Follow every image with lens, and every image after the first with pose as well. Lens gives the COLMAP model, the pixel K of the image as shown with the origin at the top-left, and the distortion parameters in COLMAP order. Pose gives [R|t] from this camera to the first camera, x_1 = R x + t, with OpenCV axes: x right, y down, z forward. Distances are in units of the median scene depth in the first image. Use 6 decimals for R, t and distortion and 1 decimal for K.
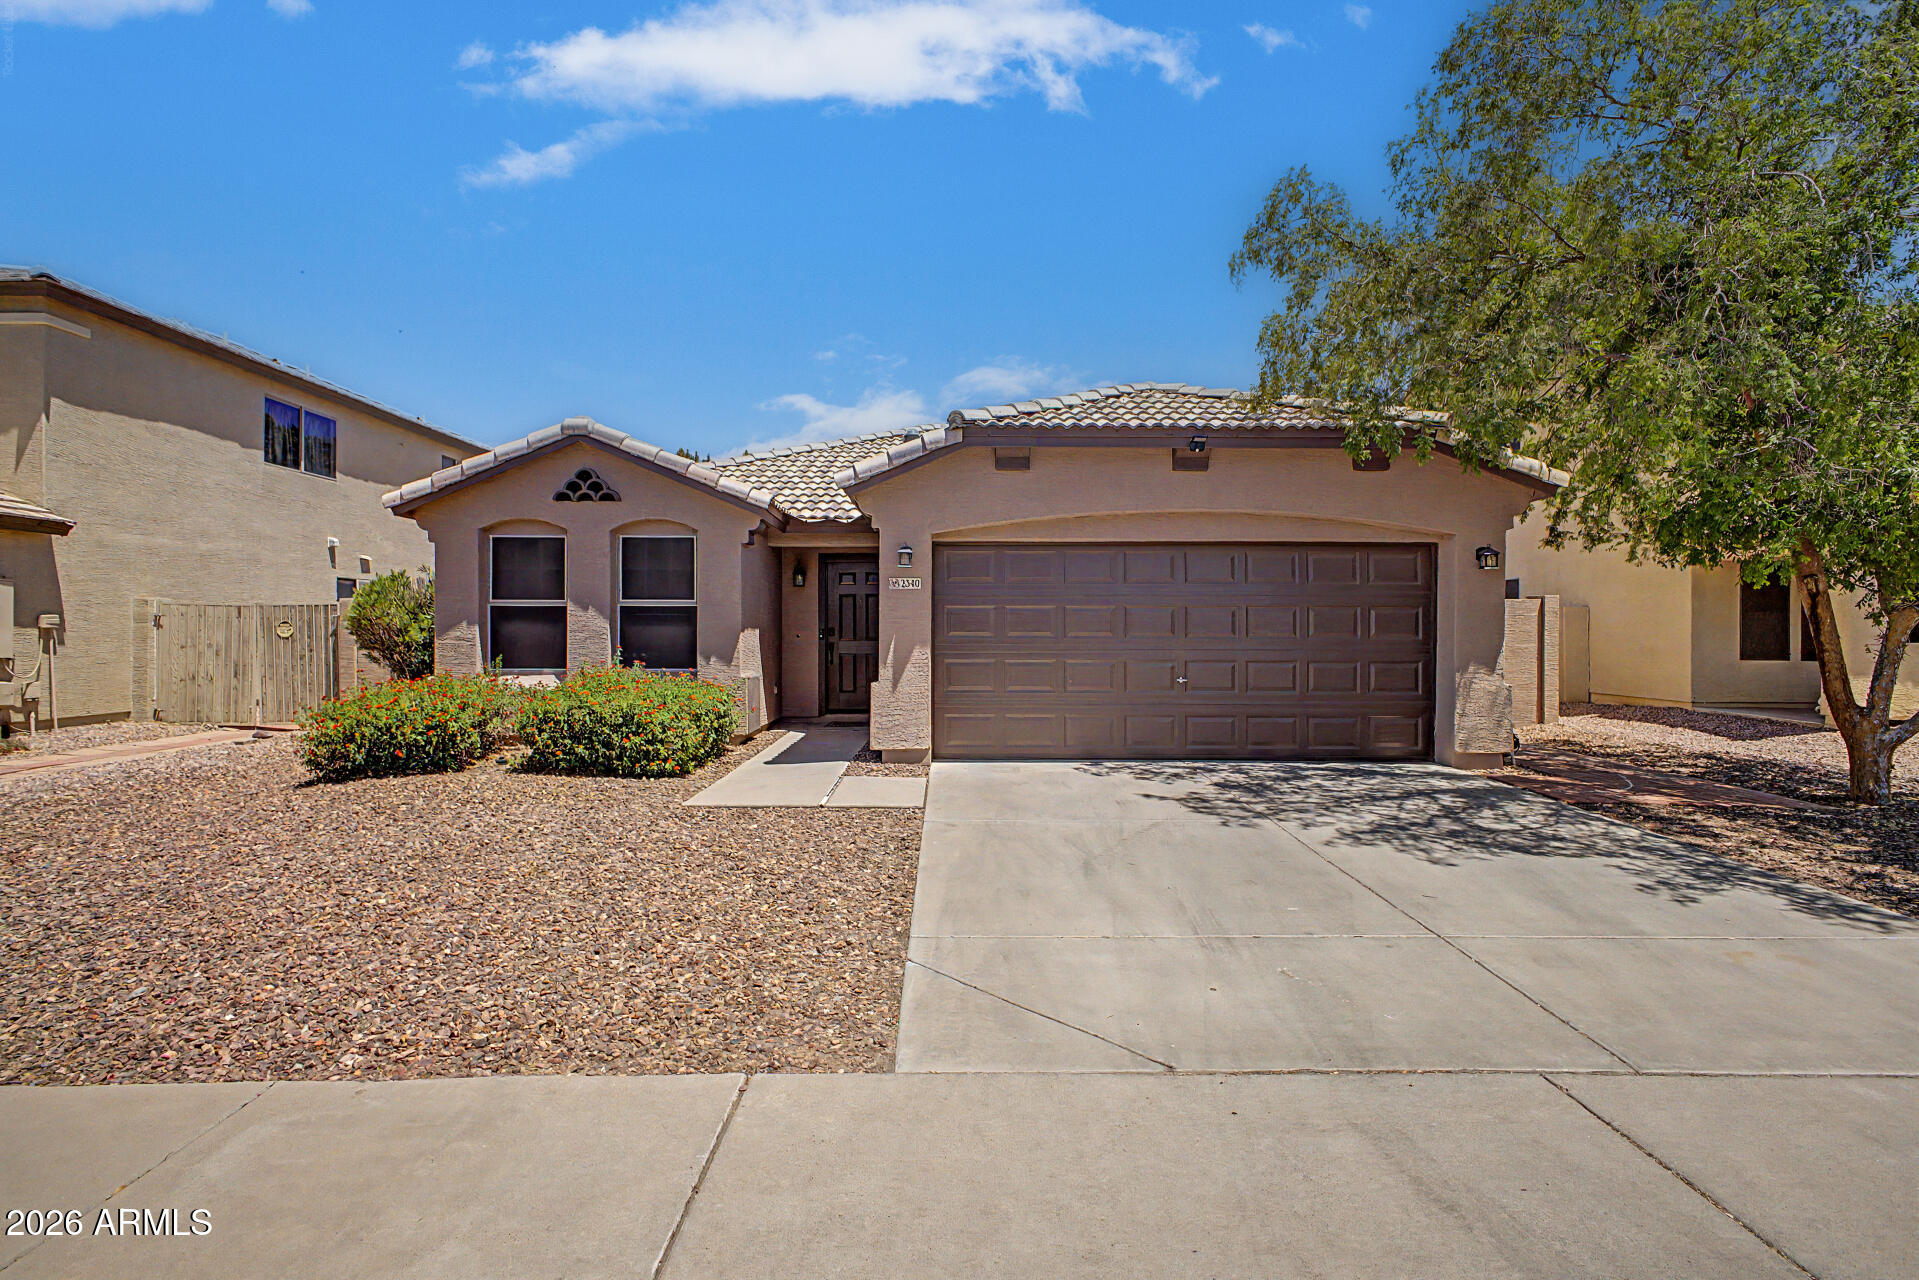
lens RADIAL K [[853.8, 0, 952.1], [0, 853.8, 627.0], [0, 0, 1]] dist [0.028287, -0.015471]
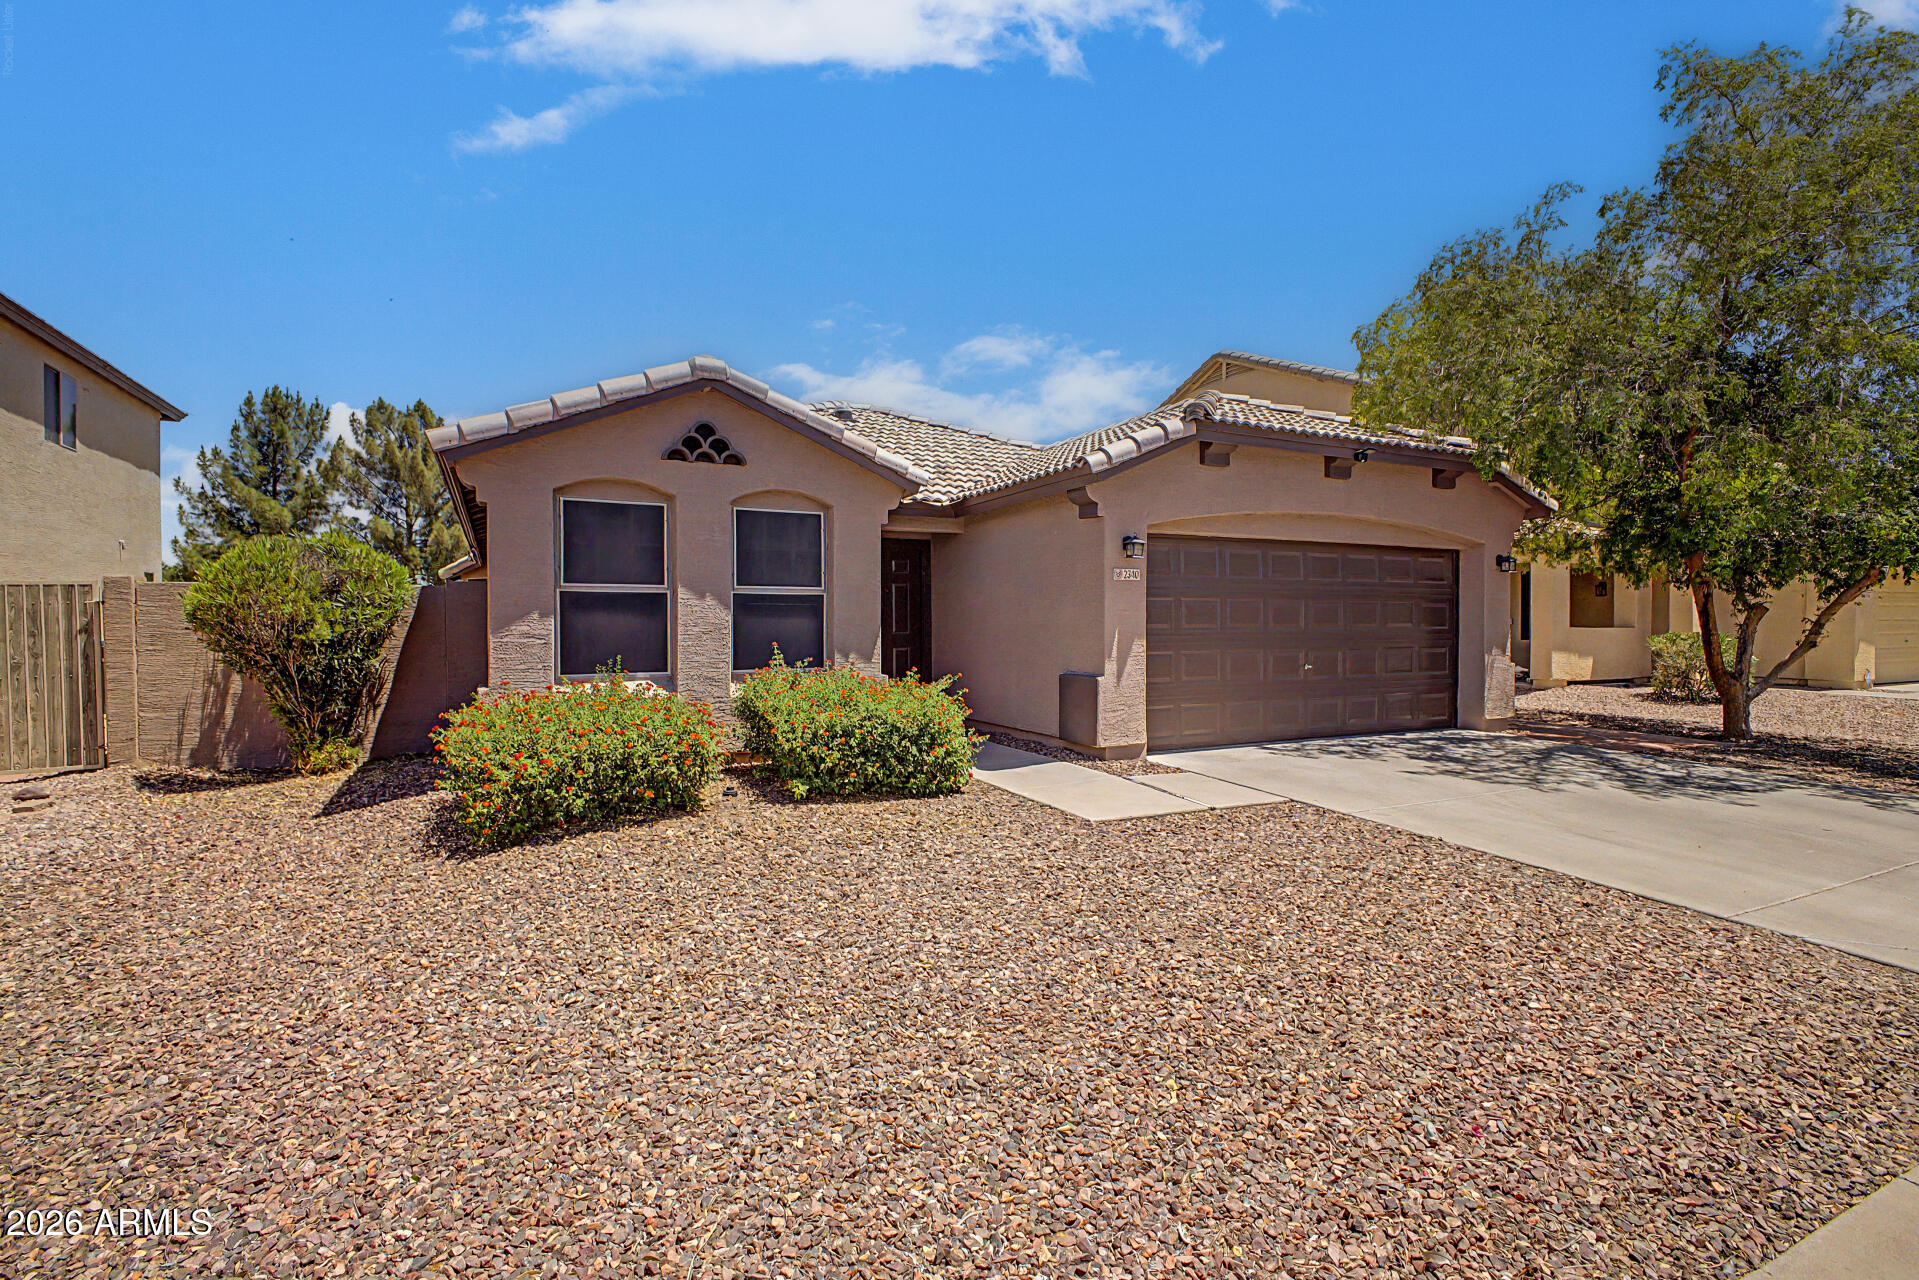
lens RADIAL K [[853.8, 0, 952.1], [0, 853.8, 627.0], [0, 0, 1]] dist [0.028287, -0.015471]
pose [[0.904311, -0.005407, 0.426841, -0.562162], [0.000311, 0.999928, 0.012008, -0.002630], [-0.426875, -0.010727, 0.904247, 0.178536]]
